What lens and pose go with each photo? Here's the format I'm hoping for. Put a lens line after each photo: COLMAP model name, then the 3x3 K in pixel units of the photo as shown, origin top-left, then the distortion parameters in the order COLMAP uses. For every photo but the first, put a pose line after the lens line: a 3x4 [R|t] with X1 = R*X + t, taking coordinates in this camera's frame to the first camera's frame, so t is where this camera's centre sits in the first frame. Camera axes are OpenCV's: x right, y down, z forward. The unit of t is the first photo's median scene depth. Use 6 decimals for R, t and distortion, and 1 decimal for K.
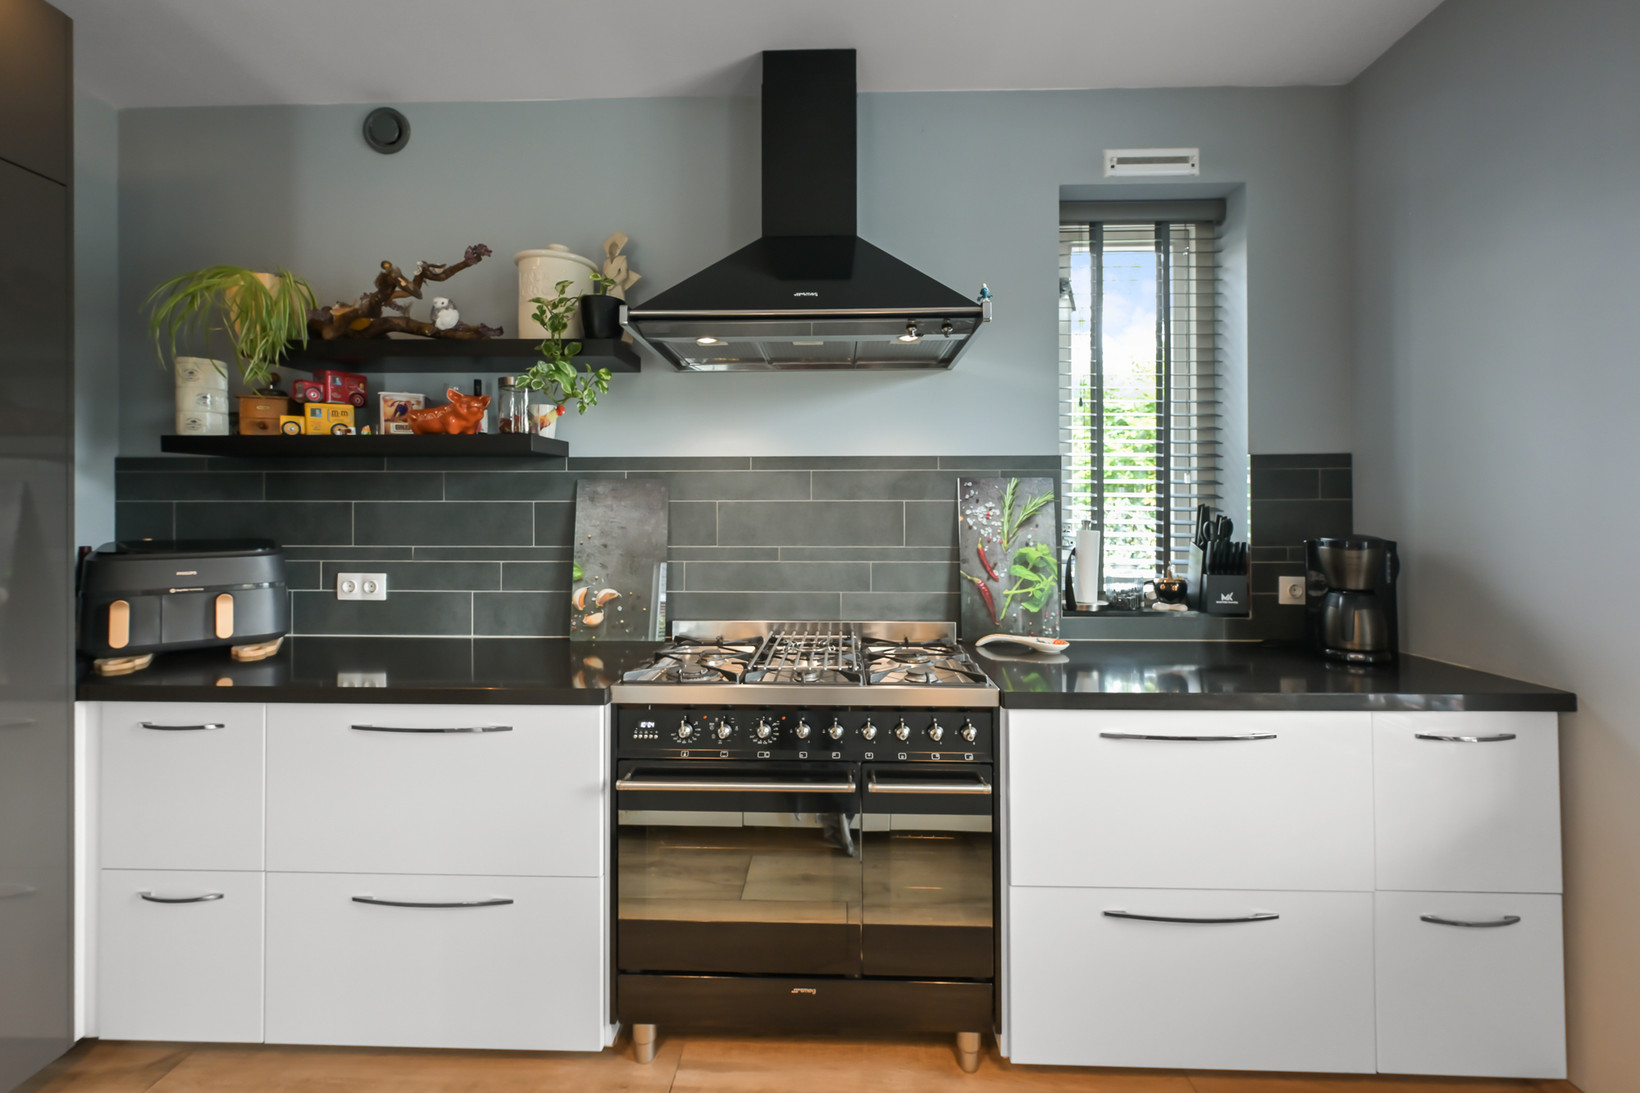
lens RADIAL K [[674.5, 0, 765.8], [0, 674.5, 511.5], [0, 0, 1]] dist [-0.001170, 0.000452]
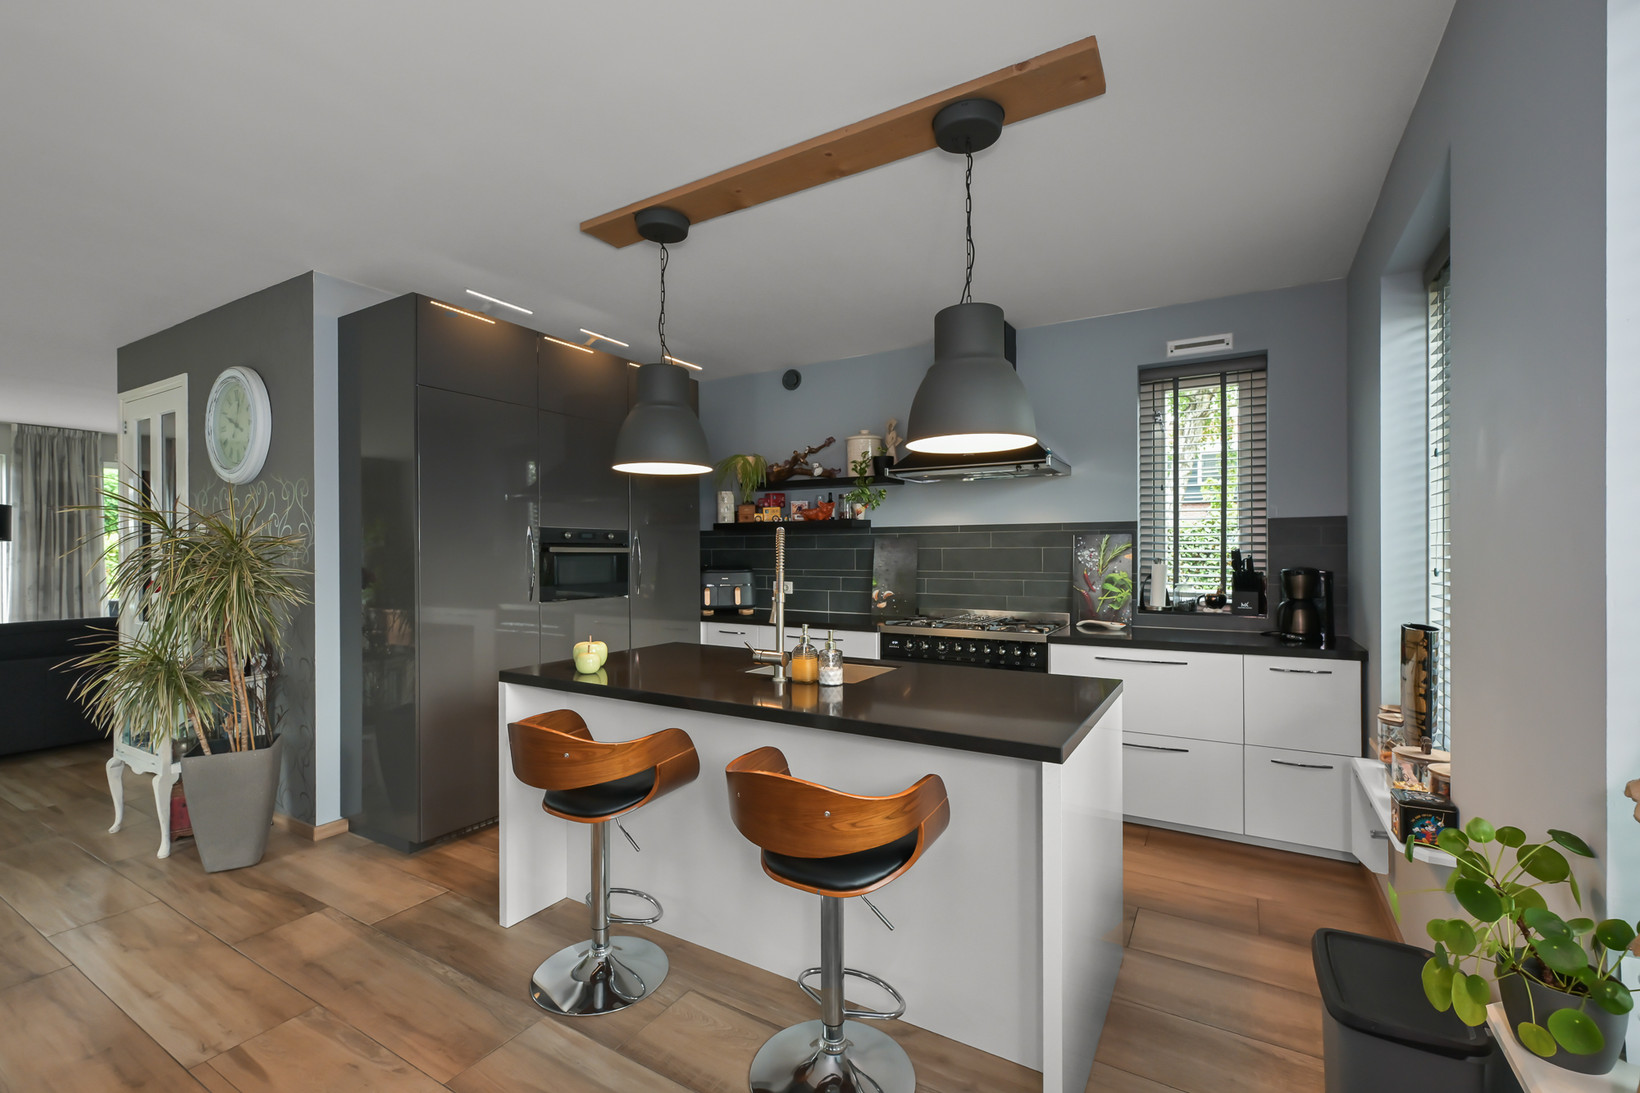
lens RADIAL K [[674.5, 0, 821.6], [0, 674.5, 554.3], [0, 0, 1]] dist [-0.001170, 0.000452]
pose [[0.913635, -0.000463, -0.406536, 0.441518], [0.003709, 0.999967, 0.007197, -0.014313], [0.406520, -0.008084, 0.913606, -1.024368]]
